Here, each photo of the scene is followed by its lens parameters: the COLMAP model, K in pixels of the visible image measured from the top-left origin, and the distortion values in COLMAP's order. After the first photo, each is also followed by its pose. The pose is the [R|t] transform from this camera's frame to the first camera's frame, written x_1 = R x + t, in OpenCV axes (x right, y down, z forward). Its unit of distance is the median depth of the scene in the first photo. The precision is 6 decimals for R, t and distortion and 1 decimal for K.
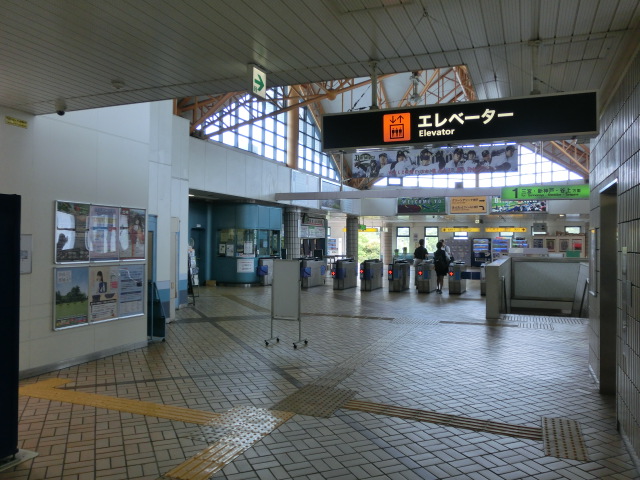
lens RADIAL K [[528.2, 0, 322.1], [0, 528.2, 234.9], [0, 0, 1]] dist [-0.028099, 0.031486]
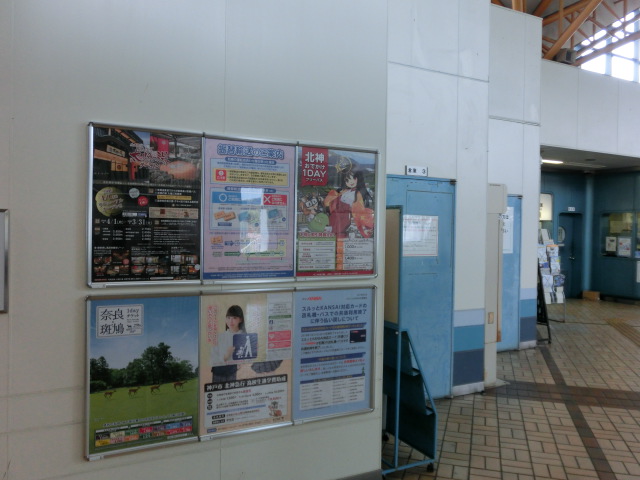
lens RADIAL K [[528.2, 0, 325.3], [0, 528.2, 237.7], [0, 0, 1]] dist [-0.028099, 0.031486]
pose [[0.766617, 0.009155, -0.642040, -0.098834], [0.004834, 0.999788, 0.020028, 0.008978], [0.642087, -0.018458, 0.766410, 0.629342]]
